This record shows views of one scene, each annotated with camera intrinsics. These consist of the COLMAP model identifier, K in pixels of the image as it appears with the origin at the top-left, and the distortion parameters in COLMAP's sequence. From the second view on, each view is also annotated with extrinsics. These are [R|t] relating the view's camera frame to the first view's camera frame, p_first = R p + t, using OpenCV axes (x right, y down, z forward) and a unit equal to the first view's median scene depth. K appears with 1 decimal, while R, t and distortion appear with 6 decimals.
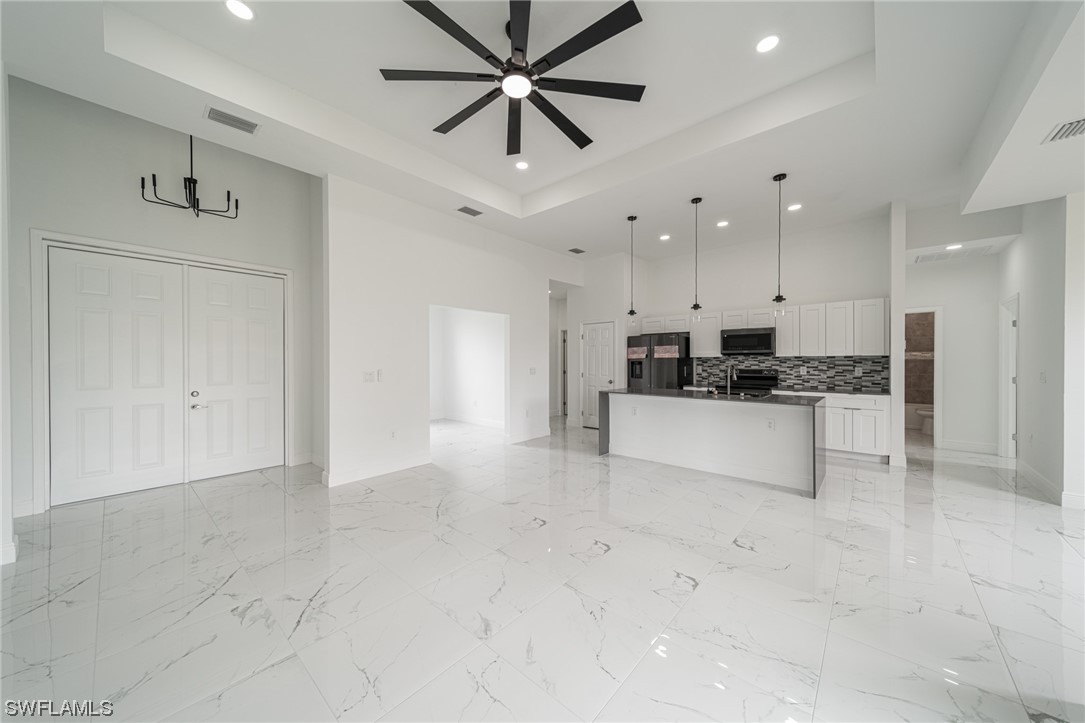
lens RADIAL K [[376.8, 0, 540.6], [0, 376.8, 362.5], [0, 0, 1]] dist [0.014812, -0.000700]
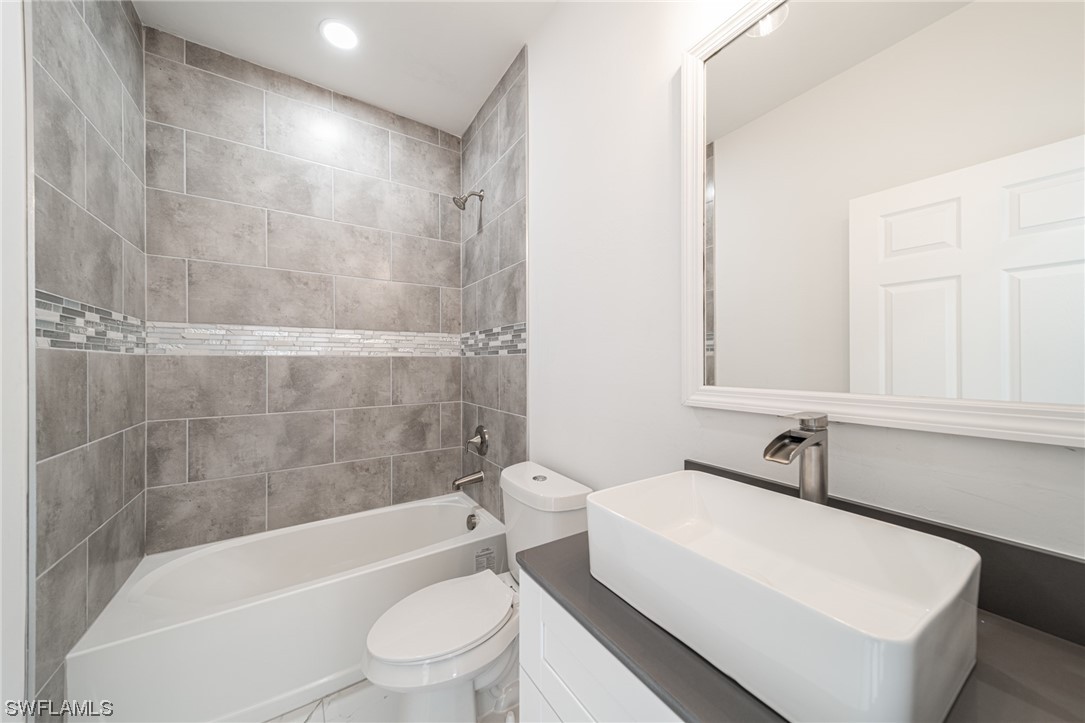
lens RADIAL K [[376.8, 0, 544.2], [0, 376.8, 362.8], [0, 0, 1]] dist [0.014812, -0.000700]
pose [[0.260959, -0.001259, 0.965349, 0.971423], [0.003482, 0.999994, 0.000363, -0.003807], [-0.965344, 0.003266, 0.260962, 1.016407]]
